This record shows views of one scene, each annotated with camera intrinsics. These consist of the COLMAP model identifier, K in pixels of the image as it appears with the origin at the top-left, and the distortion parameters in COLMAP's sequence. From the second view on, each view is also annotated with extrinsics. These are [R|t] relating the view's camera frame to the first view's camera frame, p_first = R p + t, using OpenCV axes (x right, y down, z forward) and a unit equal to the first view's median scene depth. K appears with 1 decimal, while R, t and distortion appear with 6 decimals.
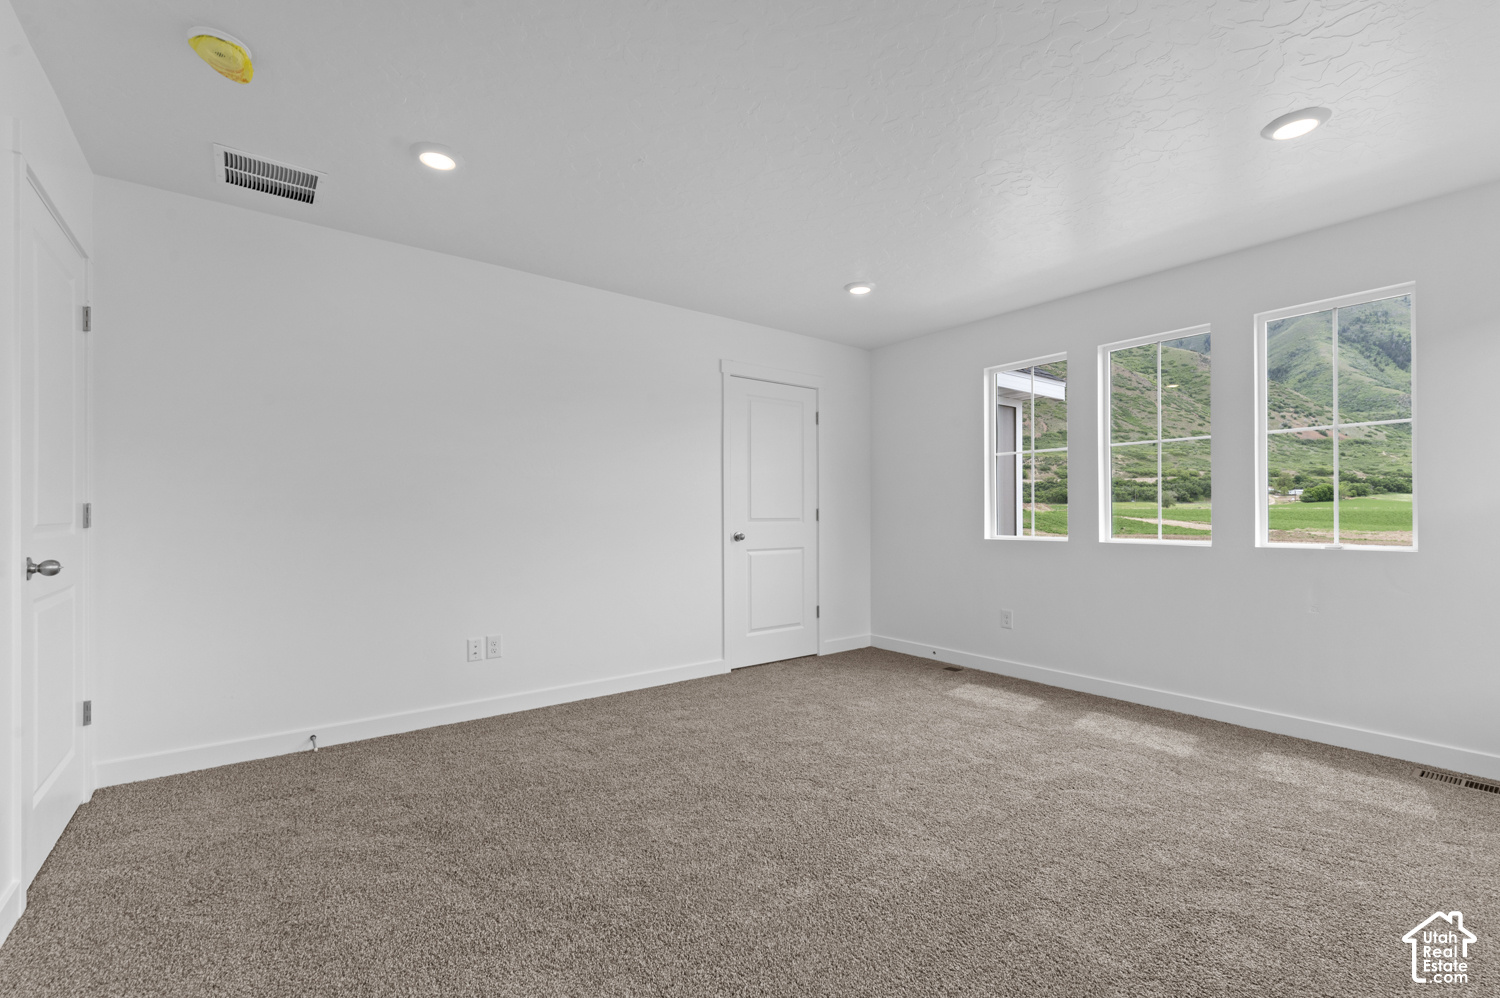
lens RADIAL K [[649.9, 0, 750.0], [0, 649.9, 499.0], [0, 0, 1]] dist [0.000587, 0.000340]
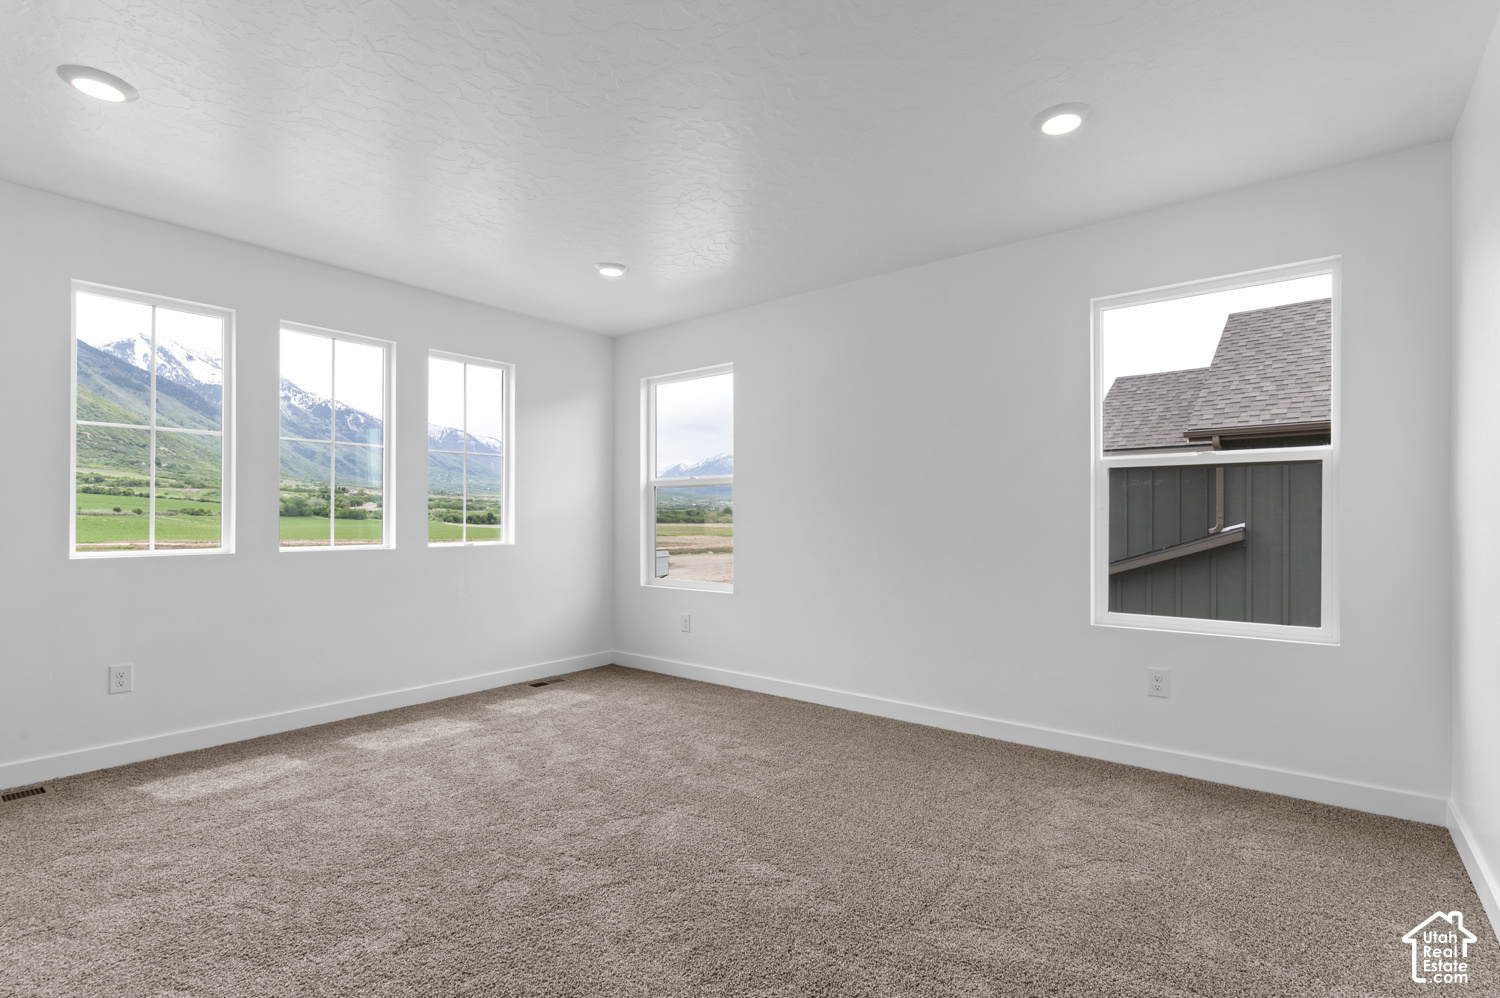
lens RADIAL K [[709.8, 0, 752.7], [0, 709.8, 510.5], [0, 0, 1]] dist [-0.000613, -0.000197]
pose [[-0.244116, 0.010281, 0.969692, -0.507876], [-0.024994, 0.999545, -0.016890, 0.009873], [-0.969424, -0.028359, -0.243748, 0.611568]]
